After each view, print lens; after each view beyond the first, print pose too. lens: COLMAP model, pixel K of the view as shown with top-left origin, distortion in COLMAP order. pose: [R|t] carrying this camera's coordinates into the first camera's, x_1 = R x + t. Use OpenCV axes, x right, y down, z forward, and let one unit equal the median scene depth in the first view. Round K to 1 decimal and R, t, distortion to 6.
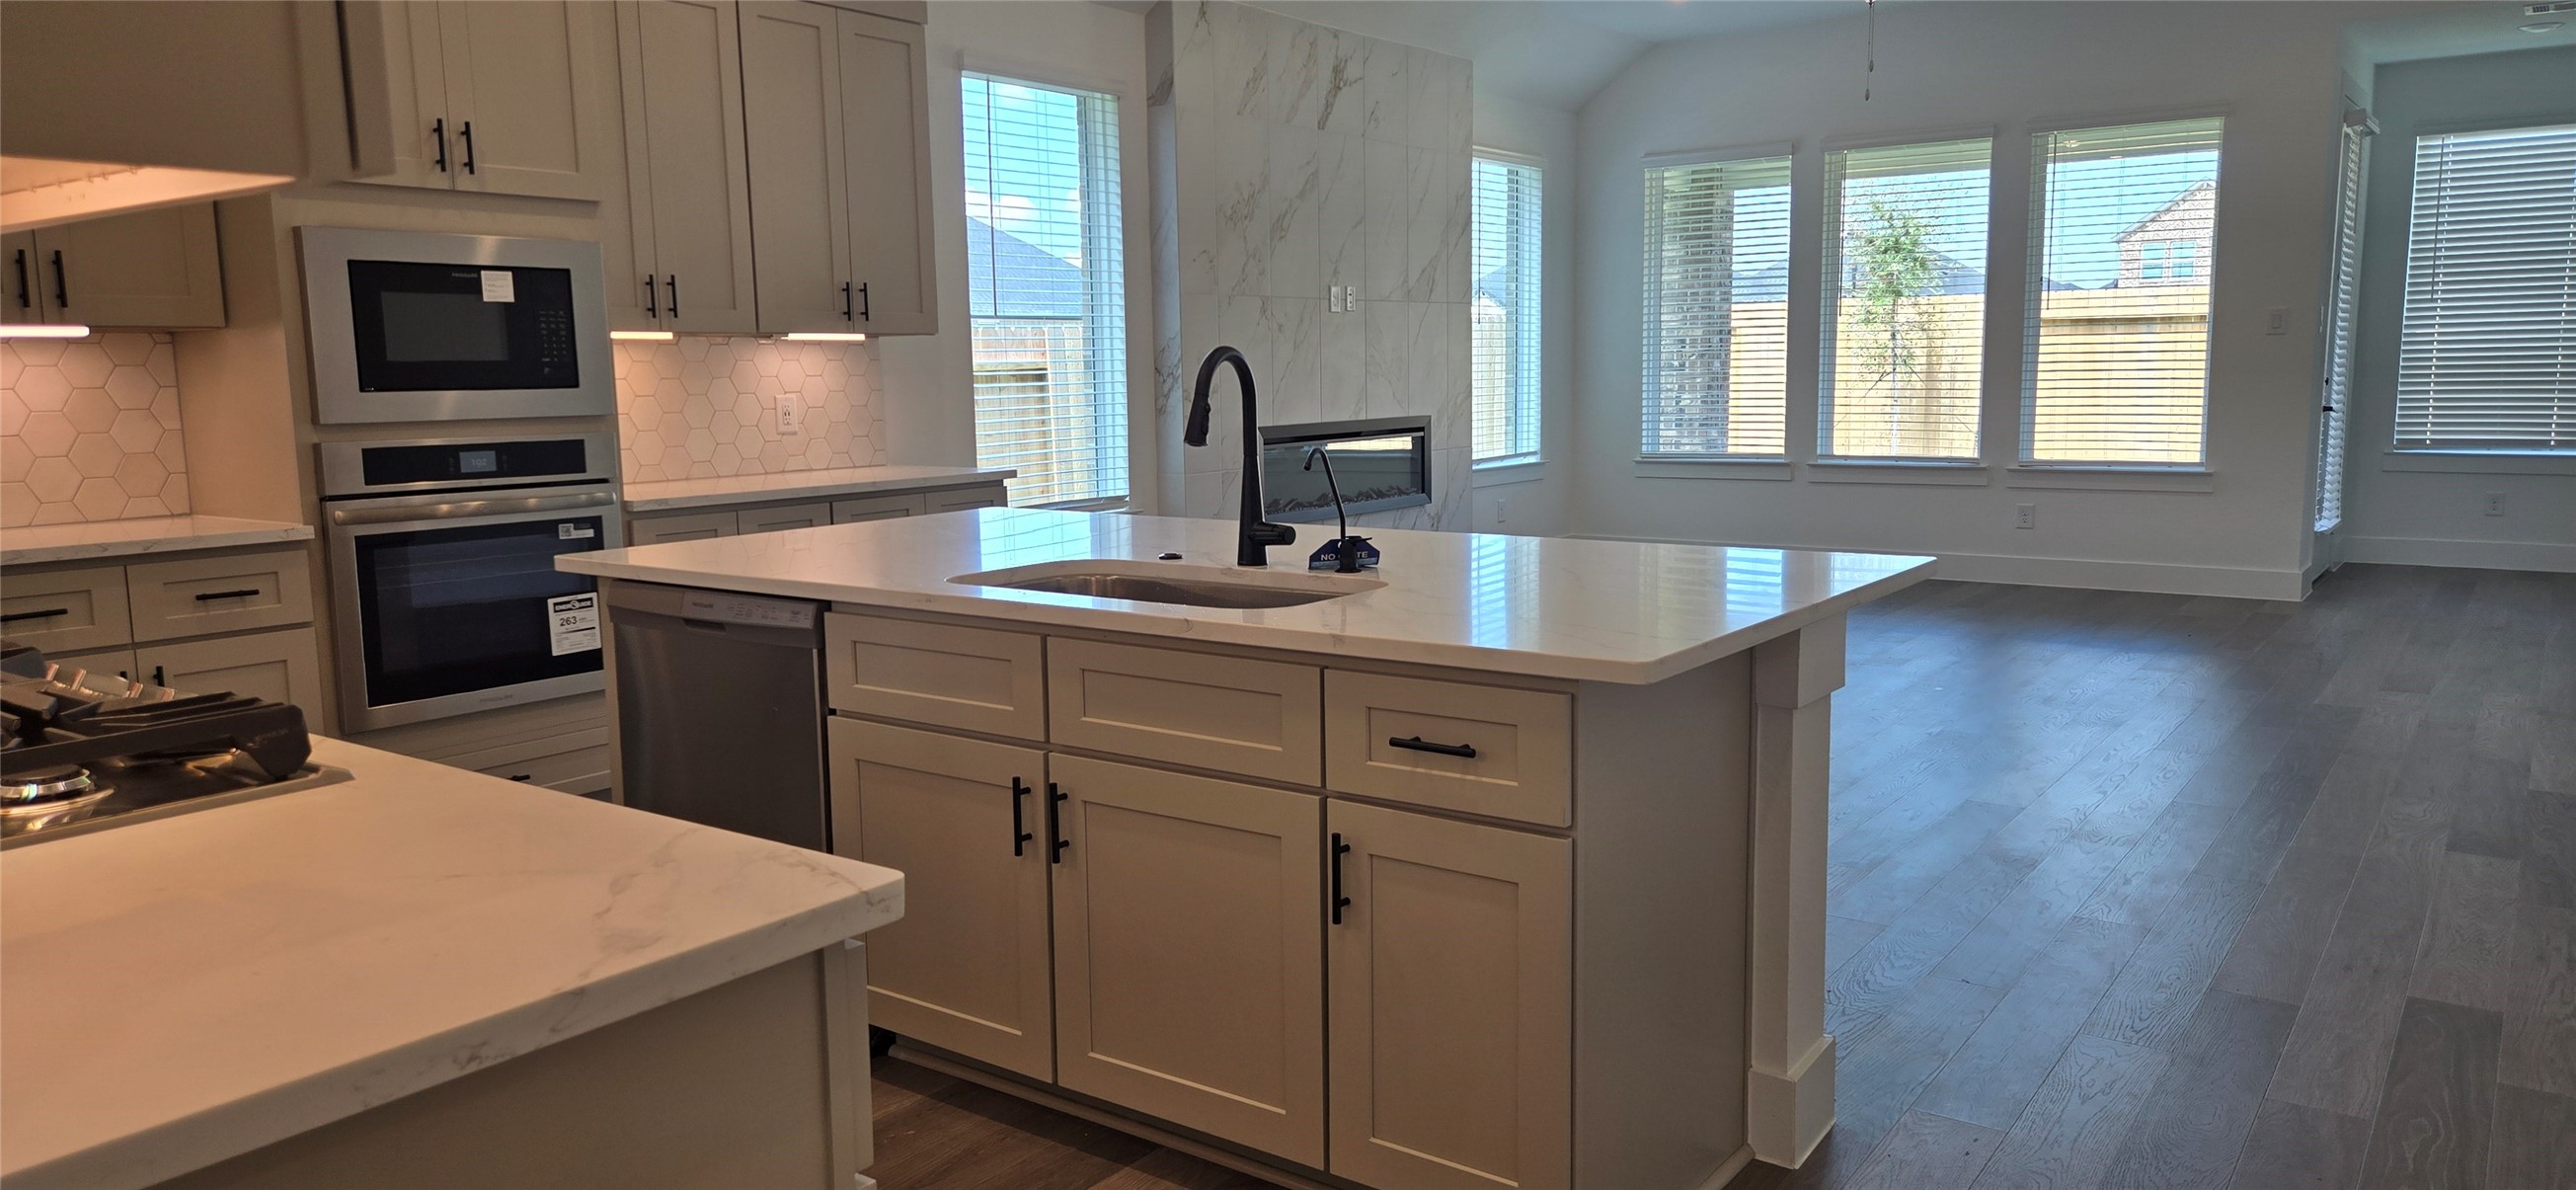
lens RADIAL K [[1694.1, 0, 1279.0], [0, 1694.1, 598.7], [0, 0, 1]] dist [0.044393, -0.023786]
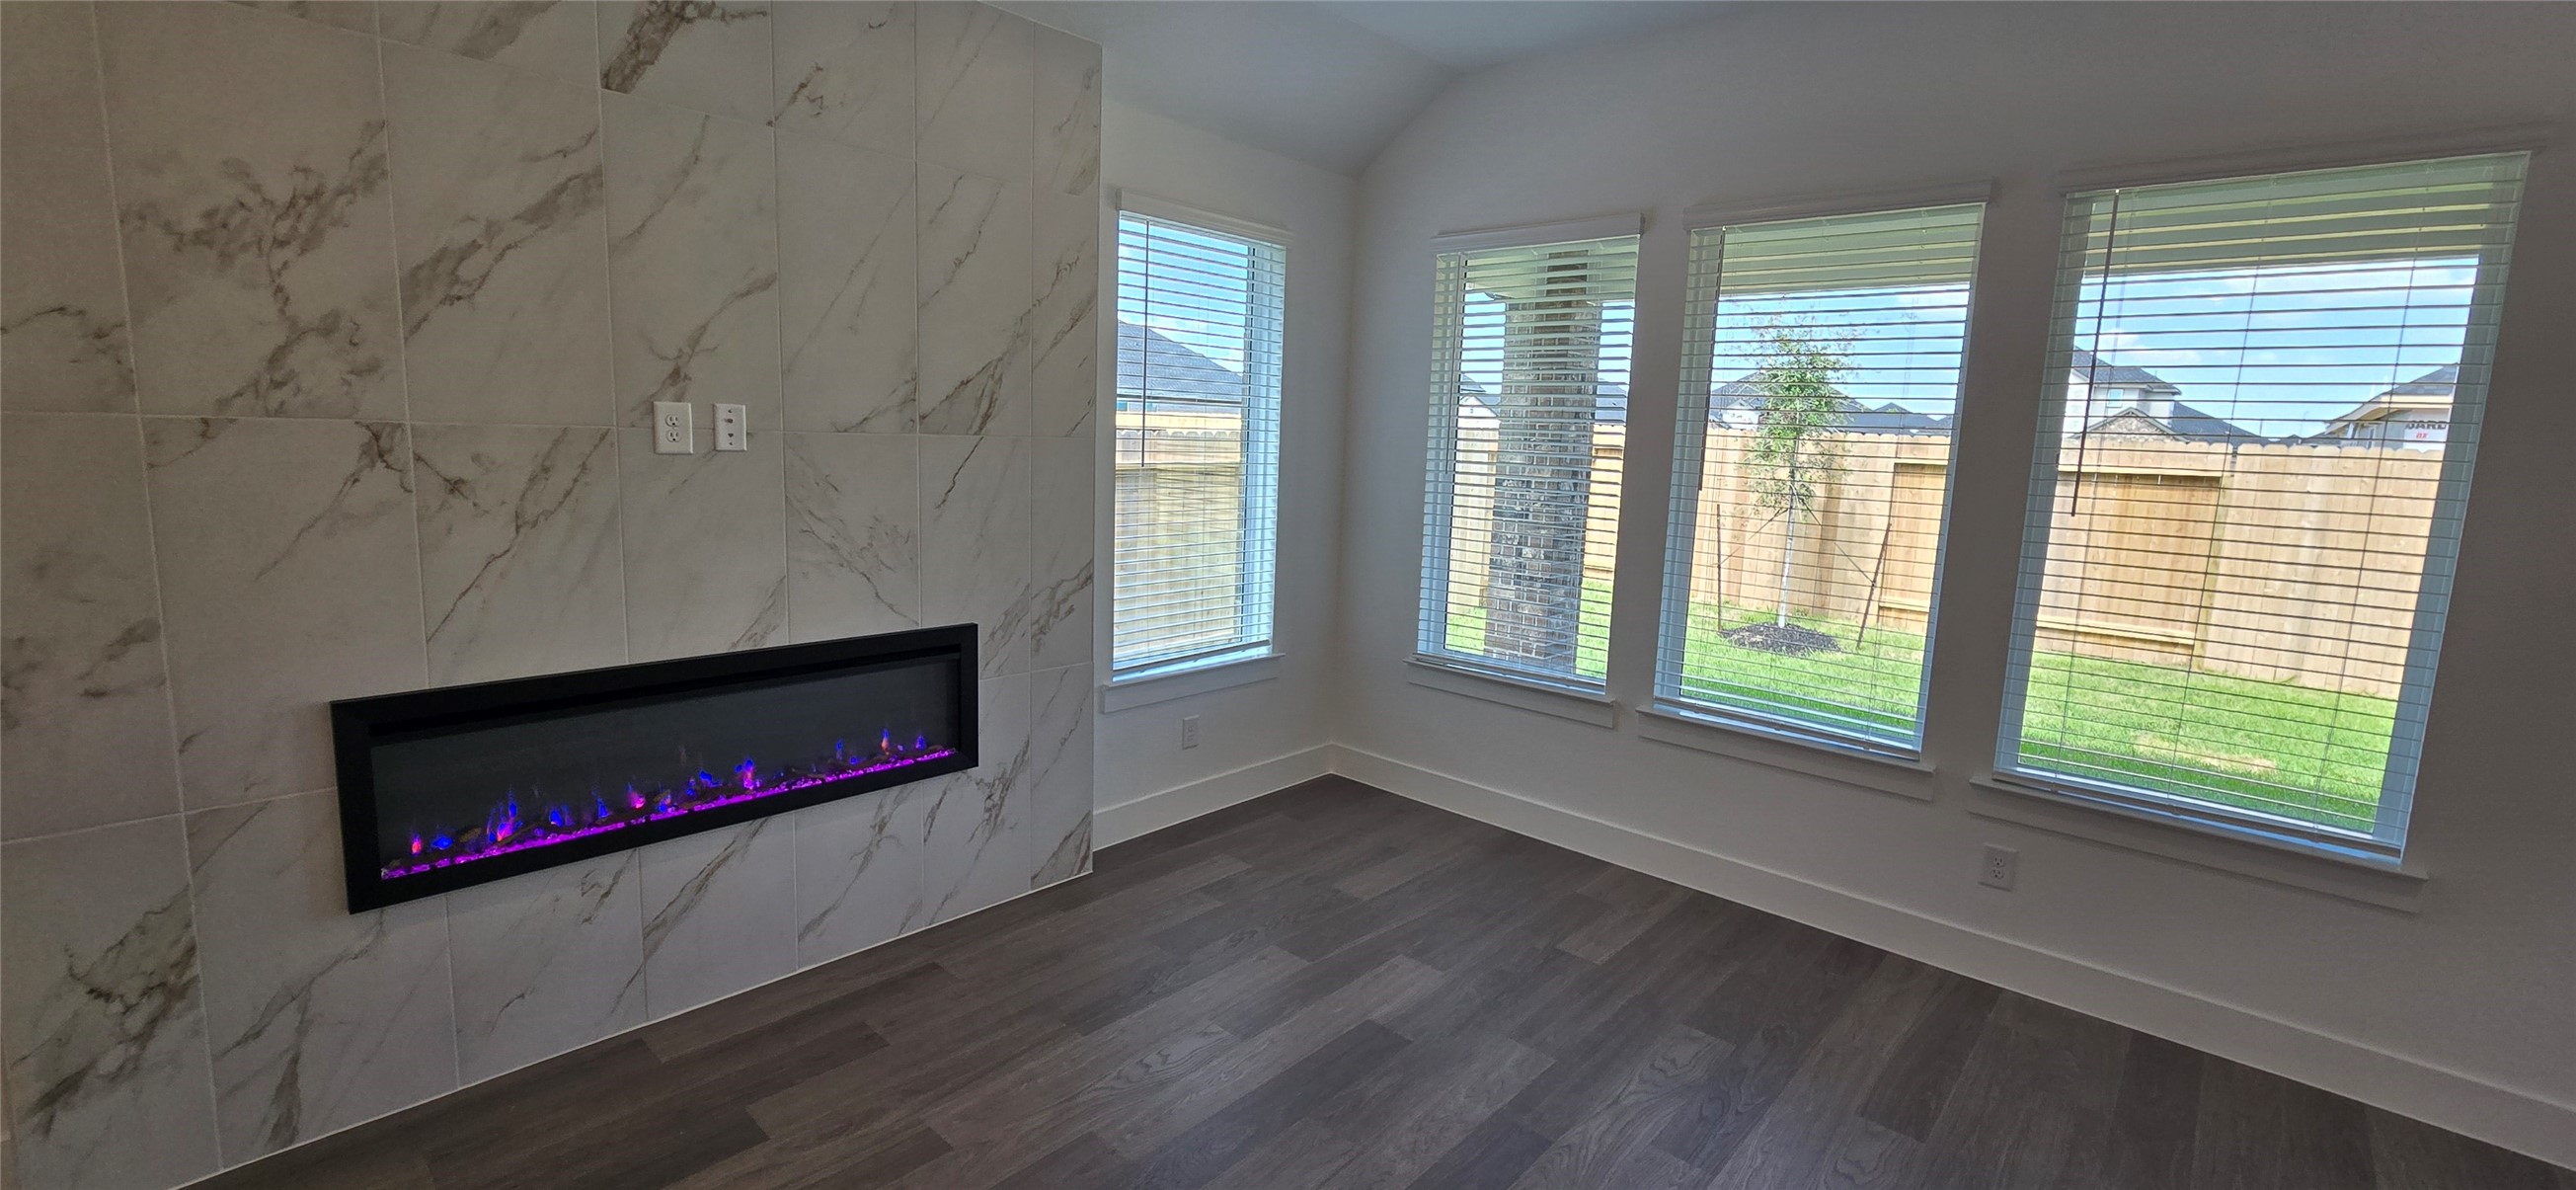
lens RADIAL K [[1059.6, 0, 1297.9], [0, 1059.6, 572.4], [0, 0, 1]] dist [-0.003108, 0.000387]
pose [[0.993903, 0.068367, -0.086509, 0.233106], [-0.068628, 0.997642, -0.000037, -0.134642], [0.086302, 0.005974, 0.996251, 0.640749]]
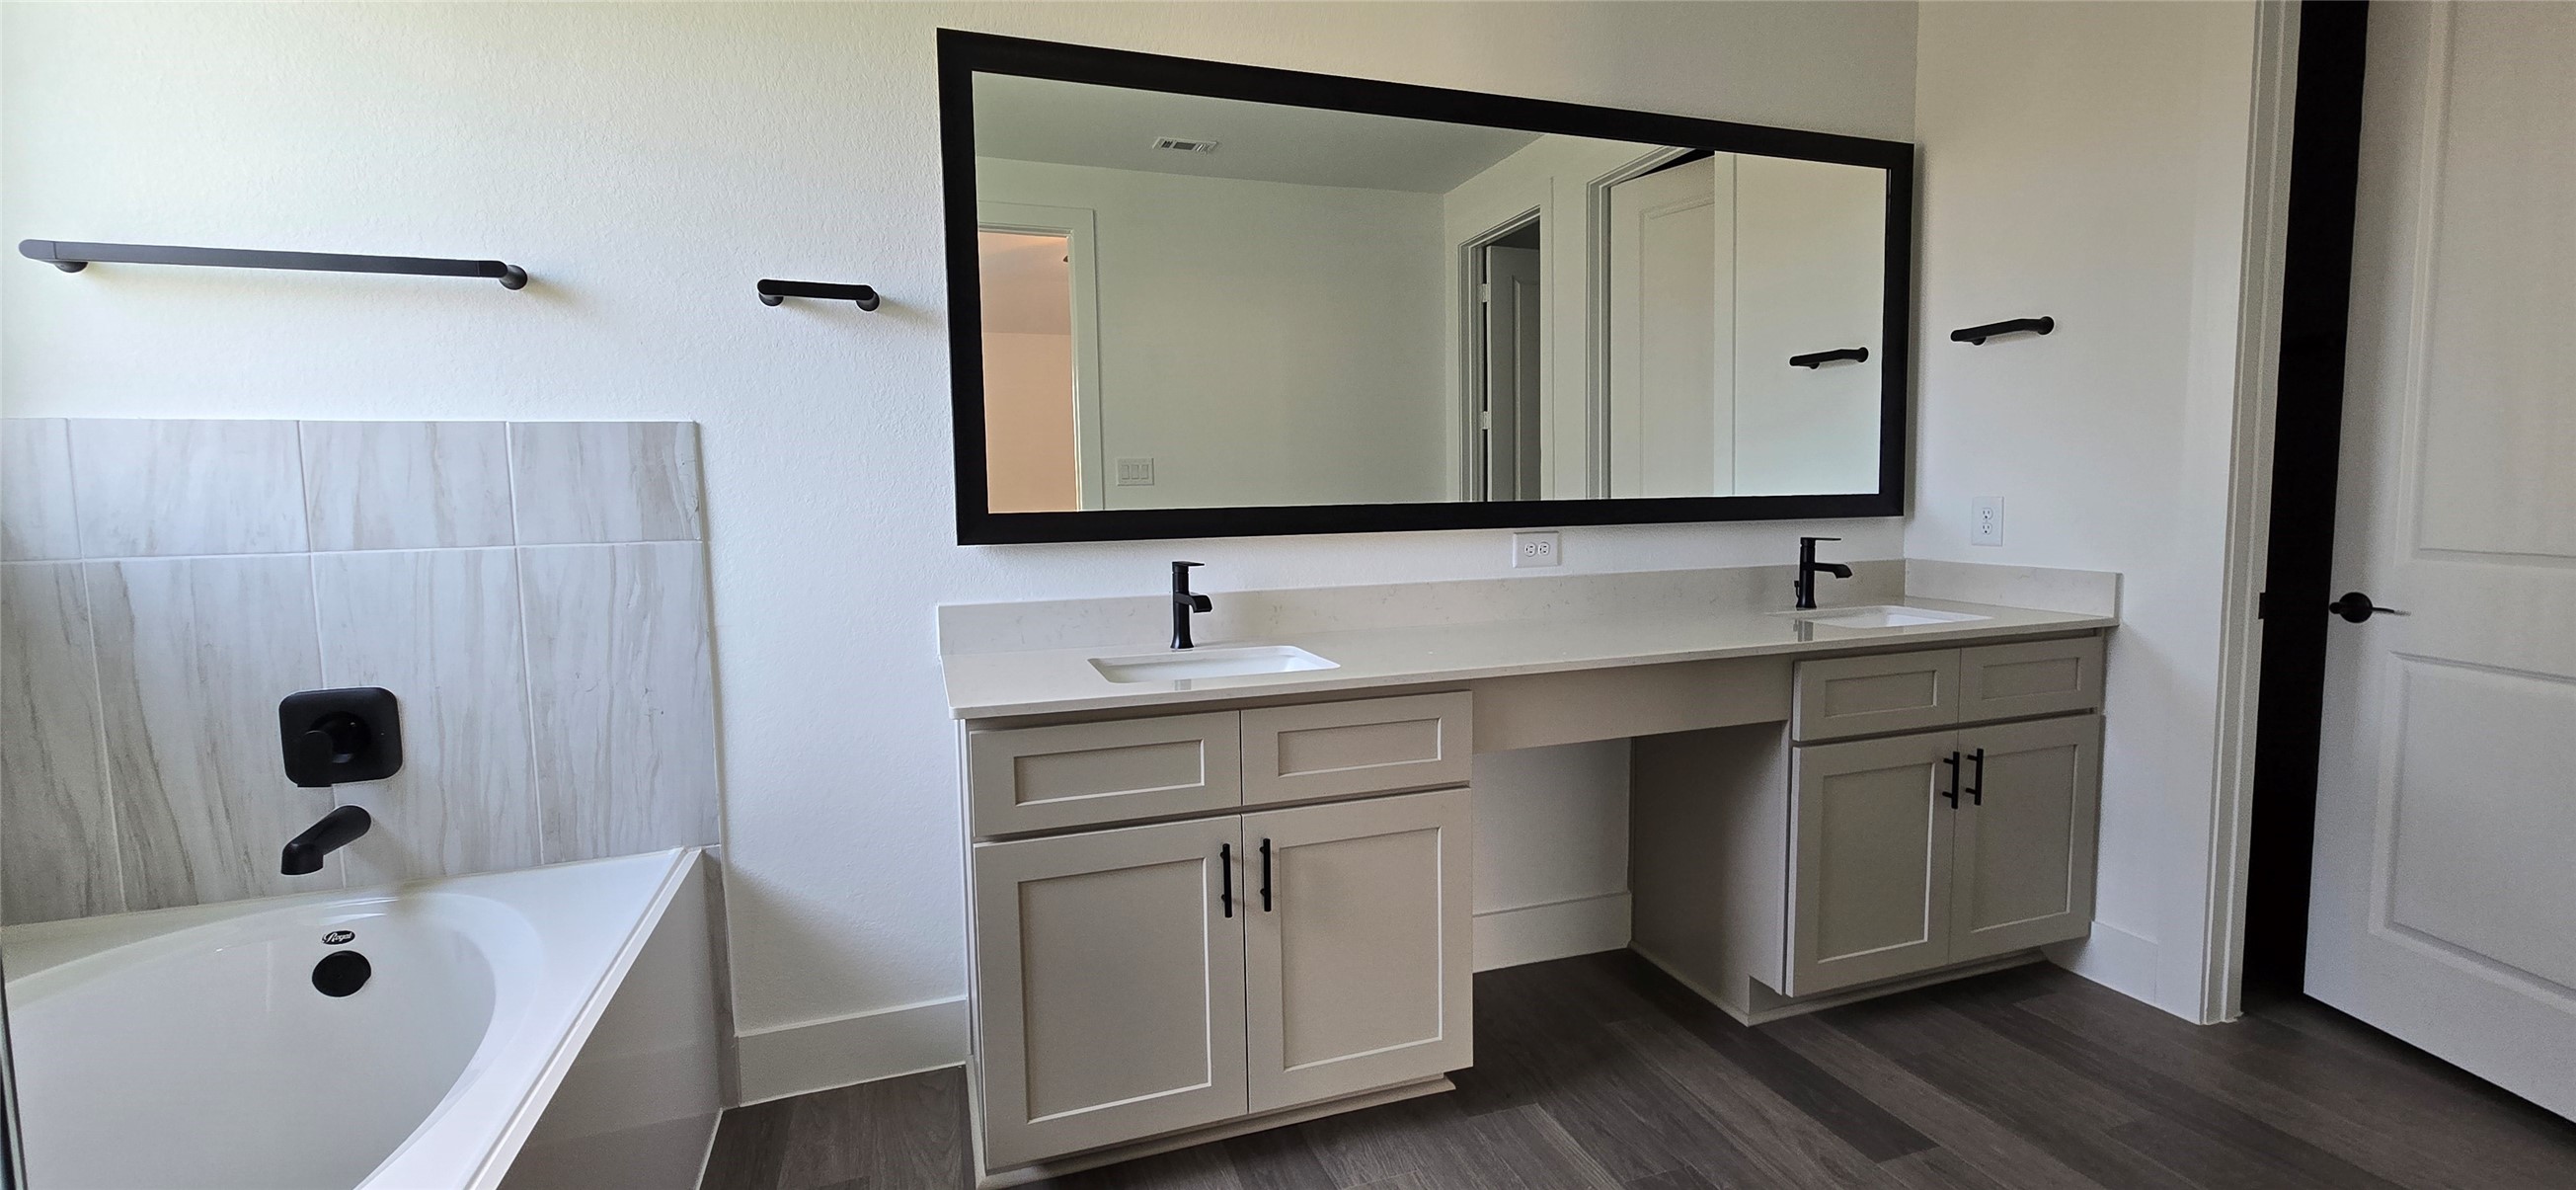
lens RADIAL K [[1059.6, 0, 1286.3], [0, 1059.6, 597.6], [0, 0, 1]] dist [-0.003108, 0.000387]
pose [[0.573697, -0.062014, 0.816717, -0.211581], [0.117708, 0.993022, -0.007282, -0.014005], [-0.810566, 0.100312, 0.576993, 0.174447]]
